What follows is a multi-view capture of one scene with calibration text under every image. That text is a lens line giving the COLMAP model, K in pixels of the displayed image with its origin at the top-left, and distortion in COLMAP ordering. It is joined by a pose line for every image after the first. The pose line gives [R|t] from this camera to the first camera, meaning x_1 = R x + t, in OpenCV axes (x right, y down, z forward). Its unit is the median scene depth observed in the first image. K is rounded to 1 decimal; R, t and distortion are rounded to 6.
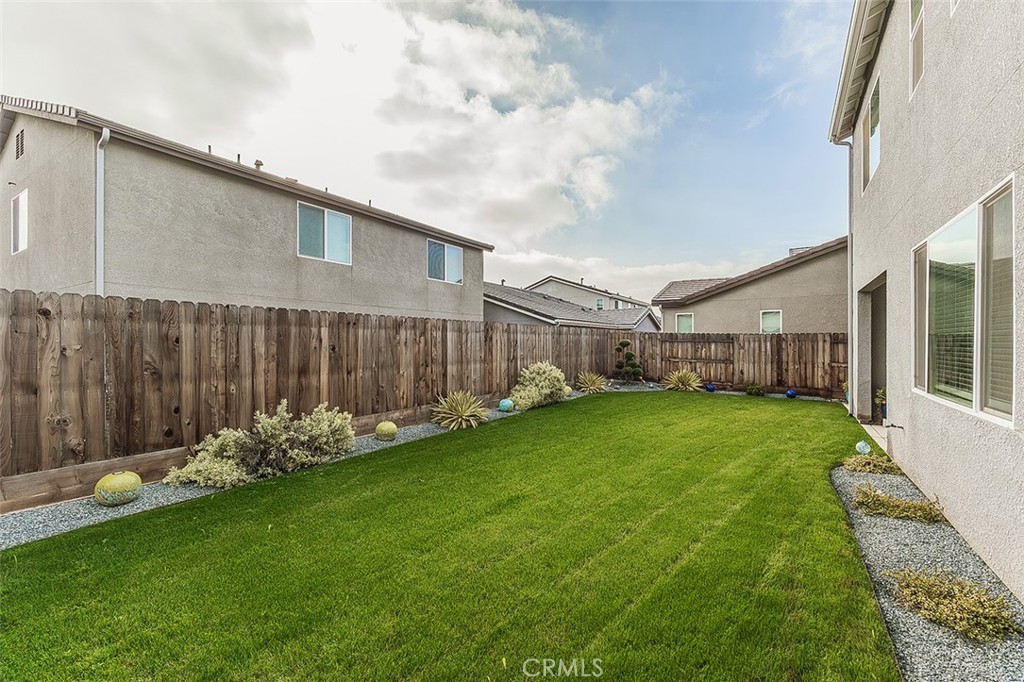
lens RADIAL K [[428.9, 0, 525.2], [0, 428.9, 341.3], [0, 0, 1]] dist [0.003376, -0.000194]
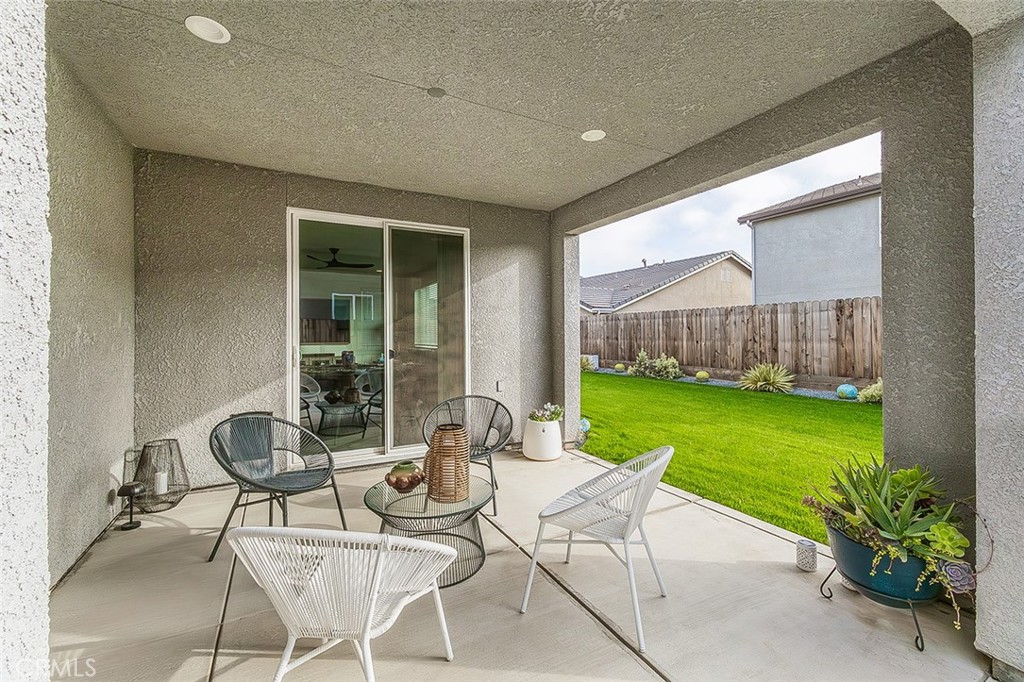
lens RADIAL K [[428.9, 0, 506.8], [0, 428.9, 333.6], [0, 0, 1]] dist [0.003376, -0.000194]
pose [[-0.505508, 0.002206, -0.862819, 0.799087], [0.008478, 0.999961, -0.002410, 0.018907], [0.862780, -0.008534, -0.505507, 0.624185]]
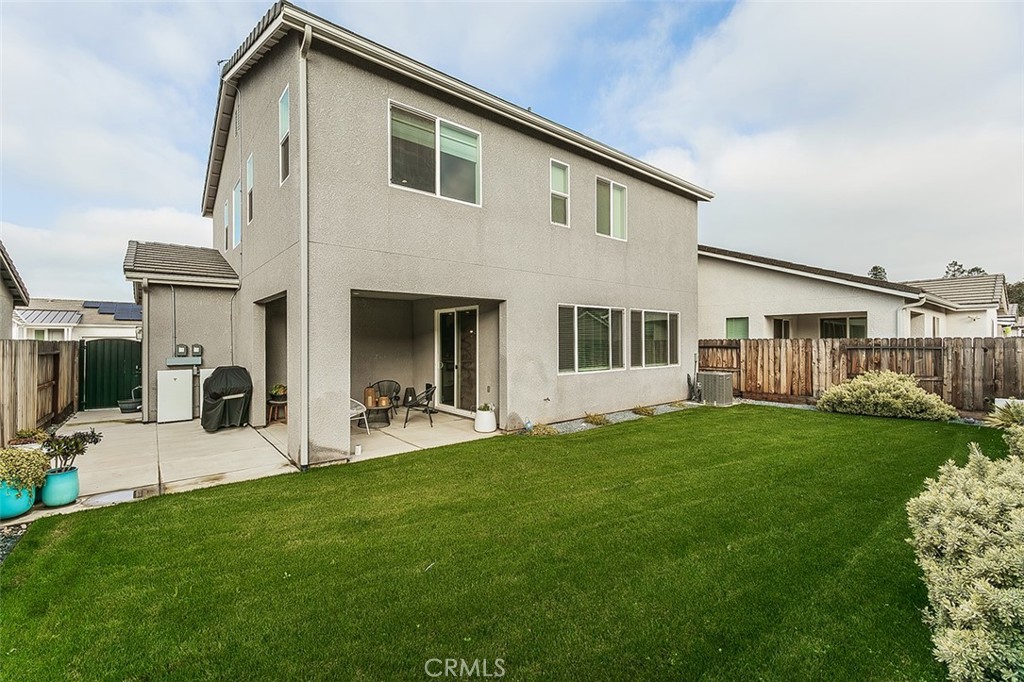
lens RADIAL K [[428.9, 0, 481.2], [0, 428.9, 340.4], [0, 0, 1]] dist [0.003376, -0.000194]
pose [[-0.935572, 0.002712, 0.353126, 0.199784], [0.002067, 0.999995, -0.002203, -0.015330], [-0.353131, -0.001331, -0.935573, 1.106518]]
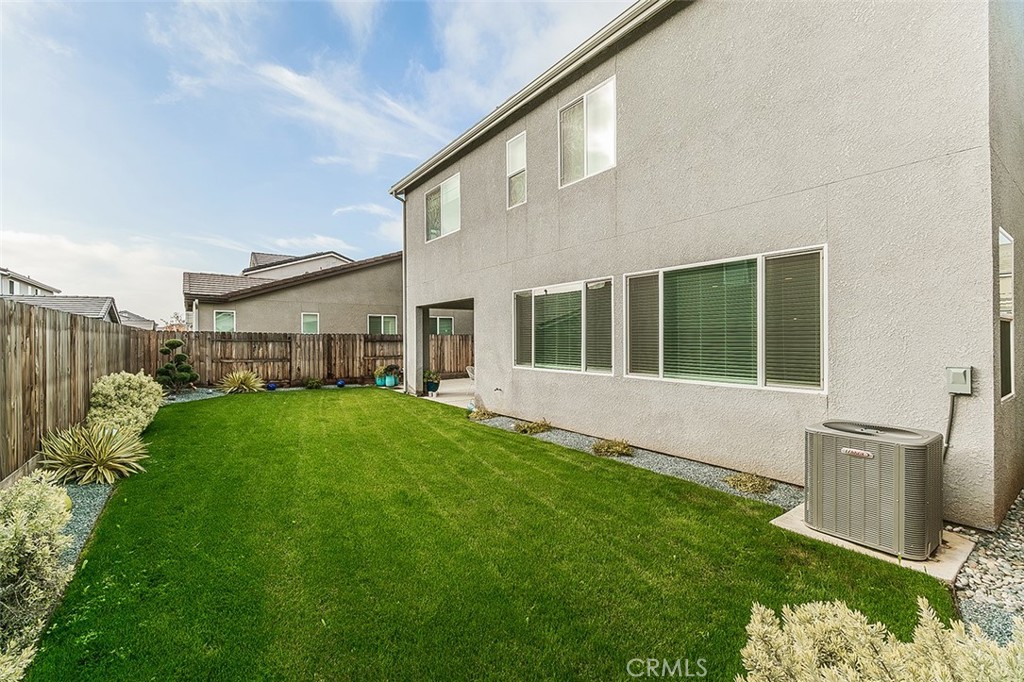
lens RADIAL K [[428.9, 0, 483.7], [0, 428.9, 340.0], [0, 0, 1]] dist [0.003376, -0.000194]
pose [[0.406602, -0.005007, 0.913591, -0.312056], [0.003320, 0.999986, 0.004003, -0.004506], [-0.913599, 0.001405, 0.406614, 0.138313]]
